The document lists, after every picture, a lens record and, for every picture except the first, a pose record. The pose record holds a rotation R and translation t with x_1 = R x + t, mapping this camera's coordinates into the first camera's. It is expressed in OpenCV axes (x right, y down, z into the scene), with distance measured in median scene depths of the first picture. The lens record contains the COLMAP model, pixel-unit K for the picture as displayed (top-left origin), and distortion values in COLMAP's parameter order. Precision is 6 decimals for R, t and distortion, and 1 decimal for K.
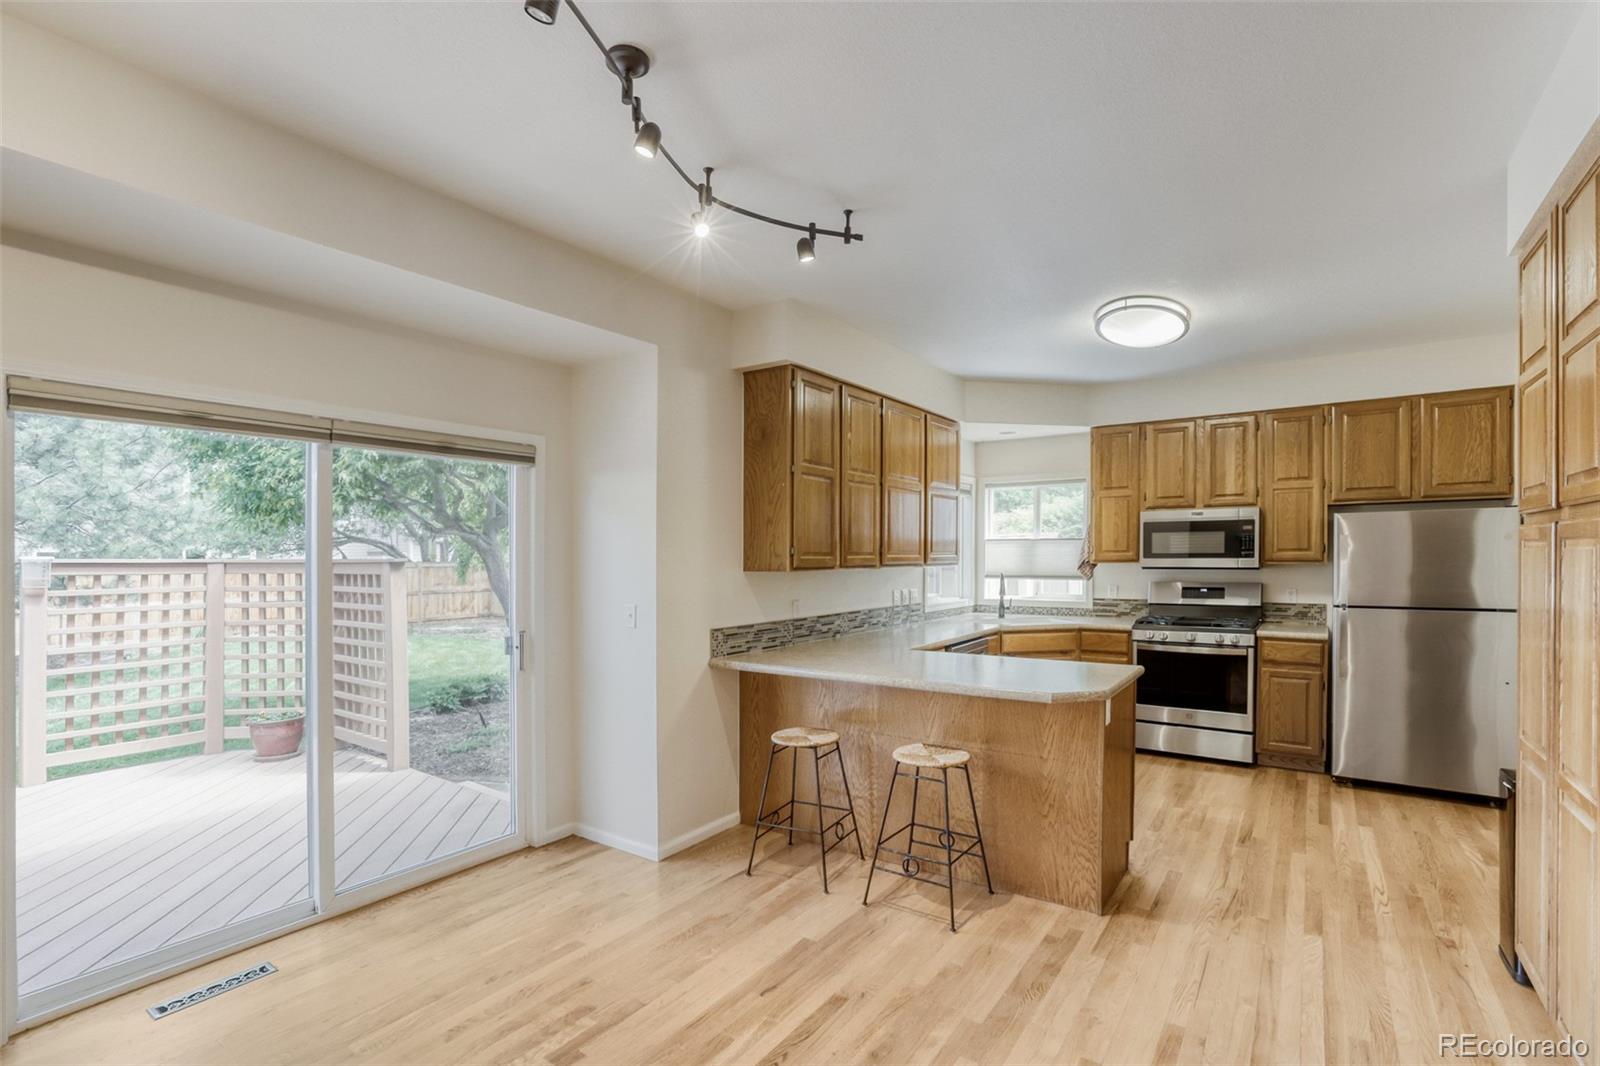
lens RADIAL K [[731.6, 0, 811.6], [0, 731.6, 558.2], [0, 0, 1]] dist [-0.025201, 0.004809]
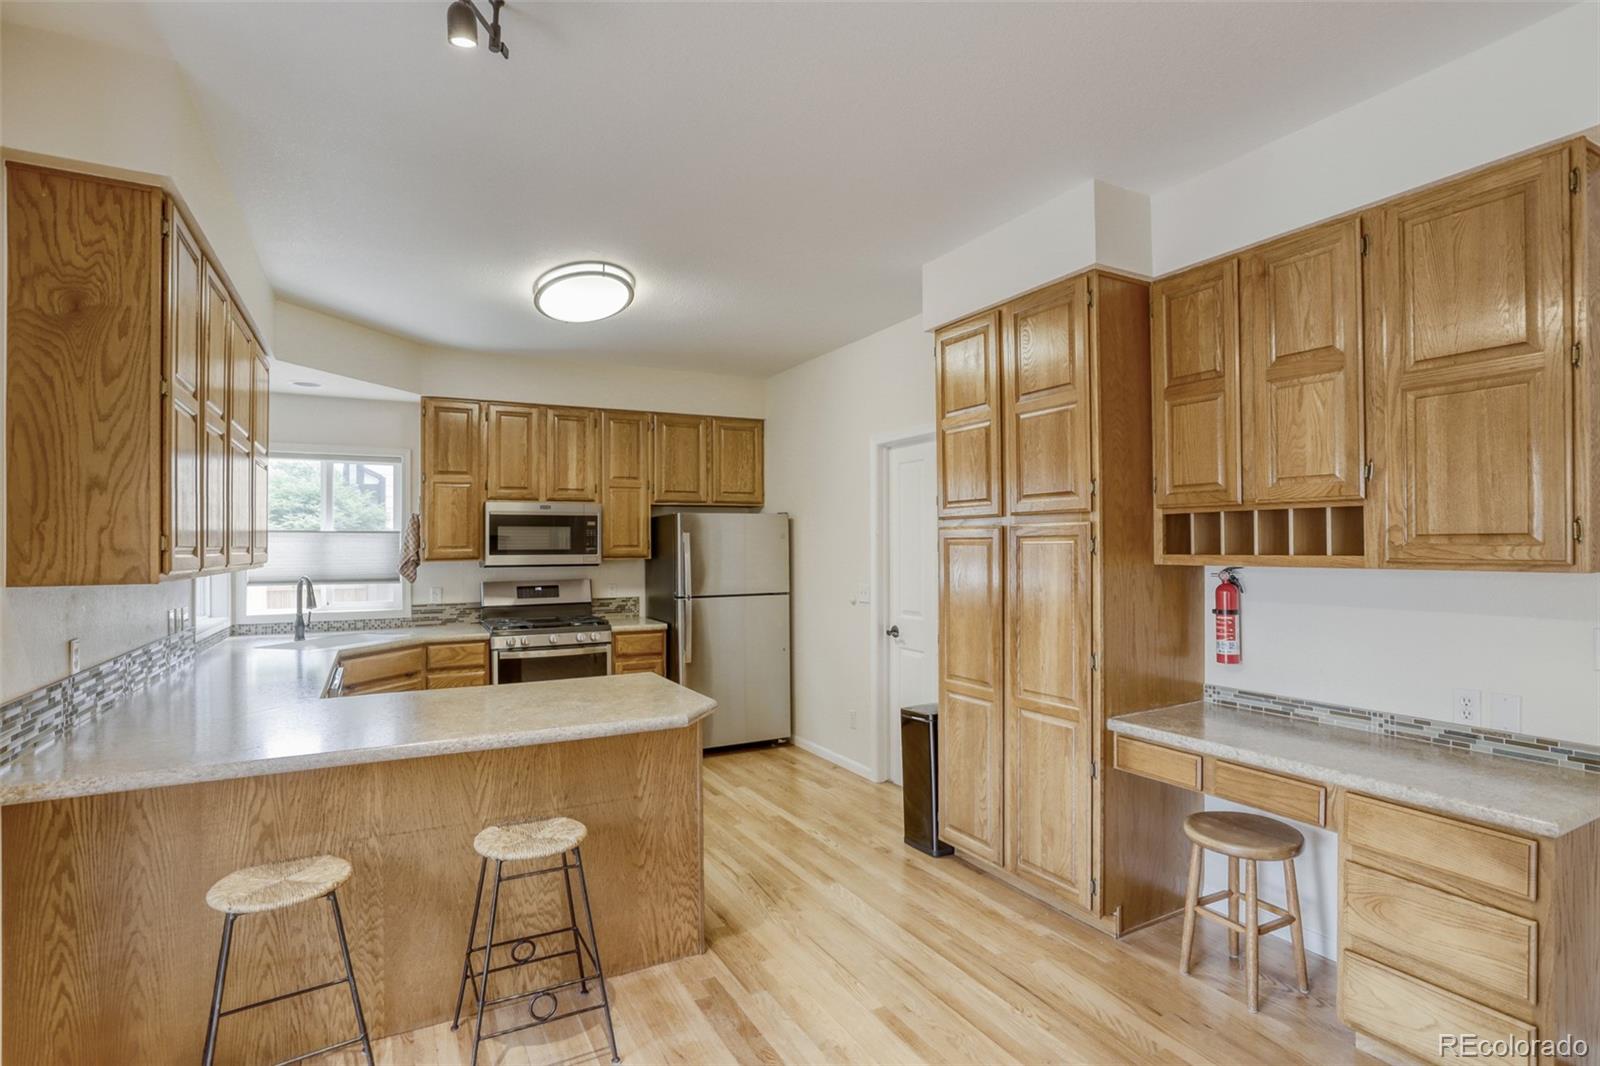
lens RADIAL K [[787.5, 0, 802.9], [0, 787.5, 545.0], [0, 0, 1]] dist [-0.037728, 0.000586]
pose [[0.450096, 0.005277, 0.892964, -0.240958], [0.008133, 0.999917, -0.010008, 0.000226], [-0.892943, 0.011767, 0.450016, 0.269370]]
